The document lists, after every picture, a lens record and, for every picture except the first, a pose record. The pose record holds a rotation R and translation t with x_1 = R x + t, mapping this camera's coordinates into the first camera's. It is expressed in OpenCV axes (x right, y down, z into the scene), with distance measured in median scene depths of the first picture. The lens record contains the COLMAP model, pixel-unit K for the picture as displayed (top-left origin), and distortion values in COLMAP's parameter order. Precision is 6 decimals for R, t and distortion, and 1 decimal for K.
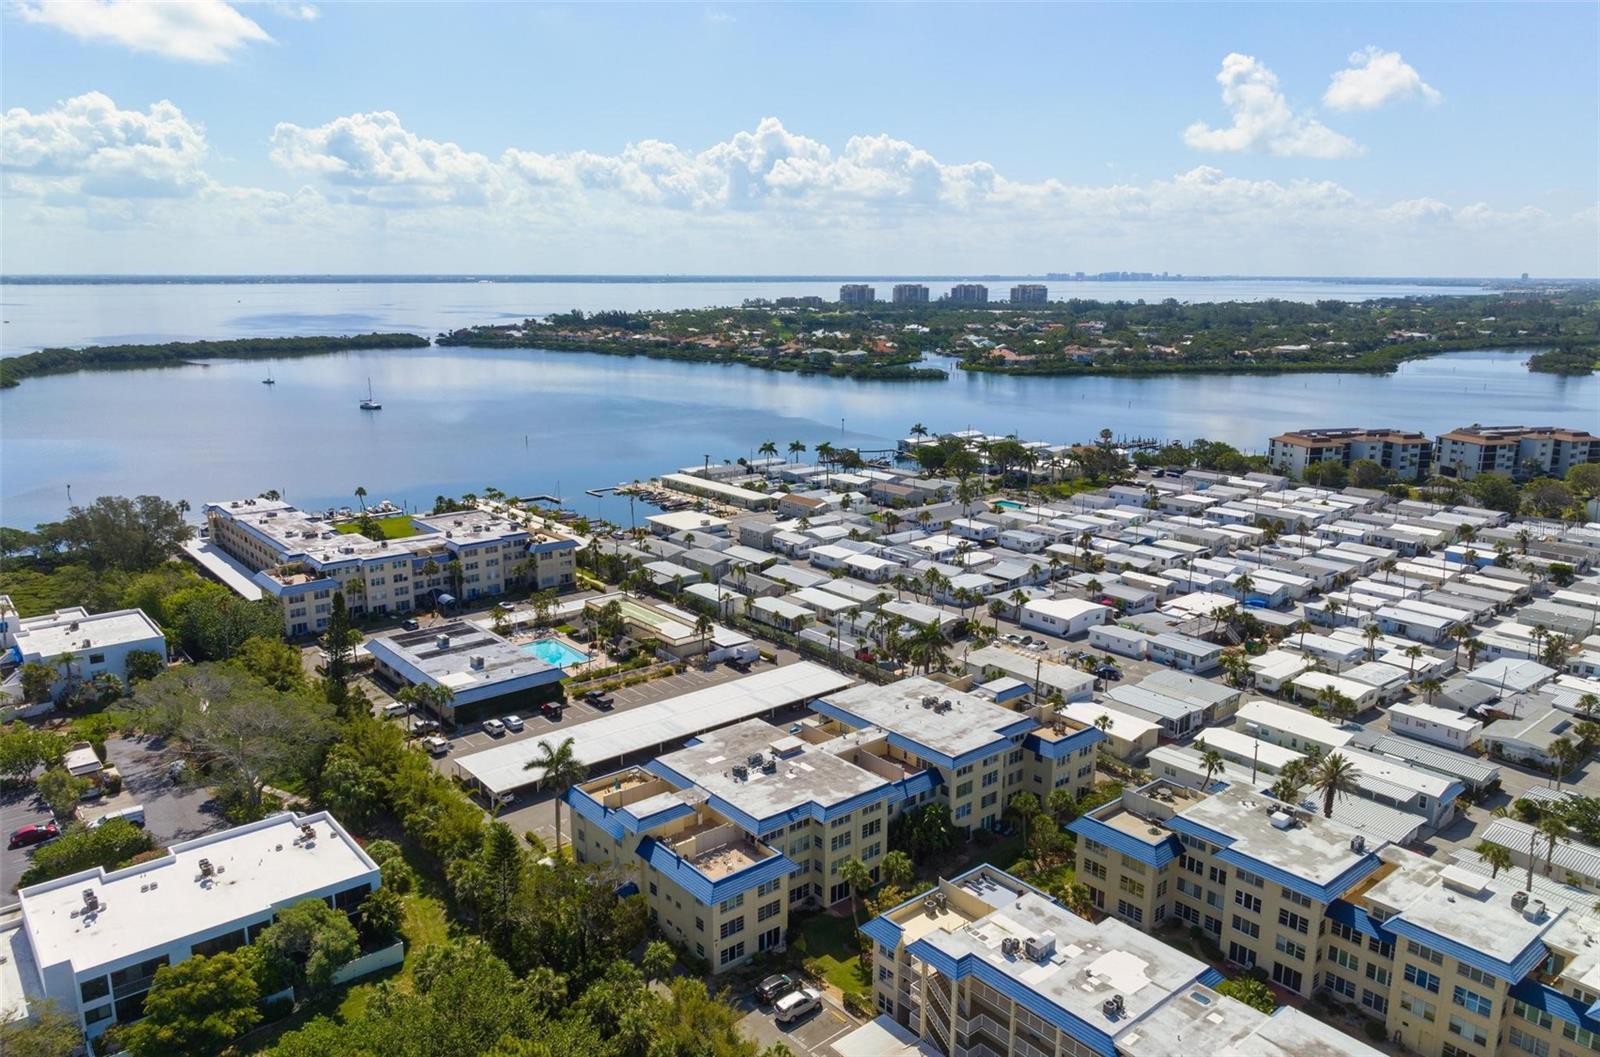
lens RADIAL K [[1108.5, 0, 790.0], [0, 1108.5, 530.2], [0, 0, 1]] dist [-0.006898, 0.015095]
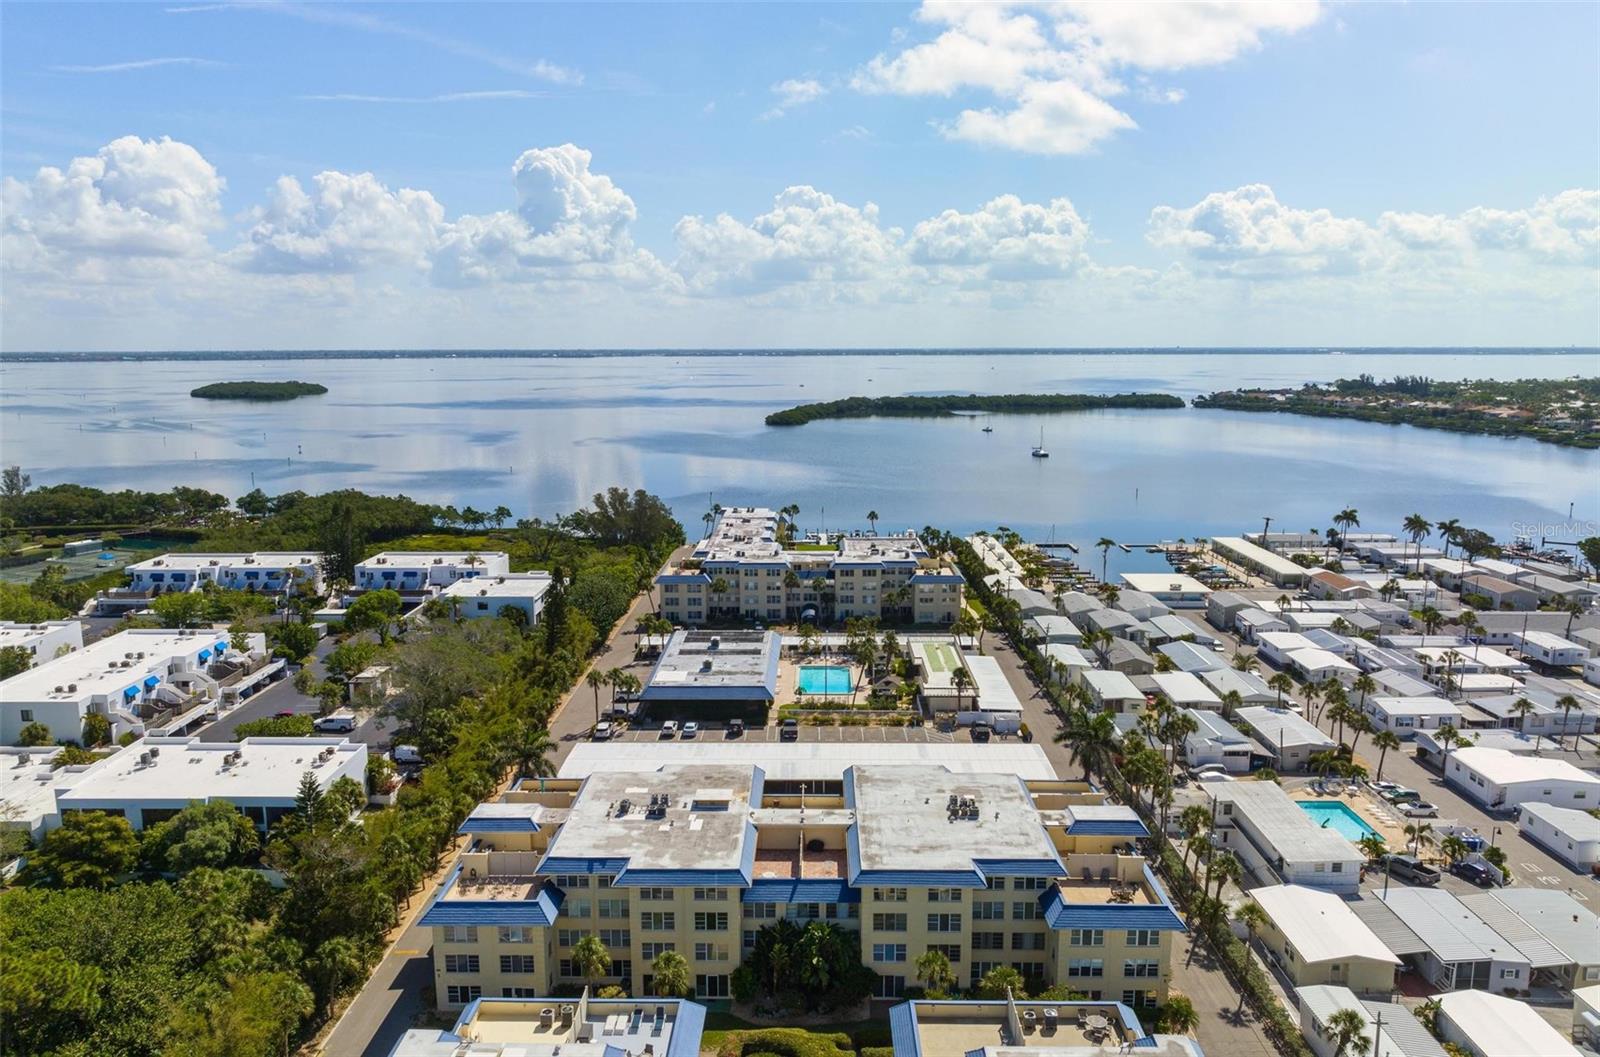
lens RADIAL K [[1108.5, 0, 806.4], [0, 1108.5, 544.5], [0, 0, 1]] dist [-0.006898, 0.015095]
pose [[0.766293, 0.109828, -0.633035, 0.312824], [-0.140407, 0.990092, 0.001813, -0.001611], [0.626962, 0.087493, 0.774121, 0.221794]]
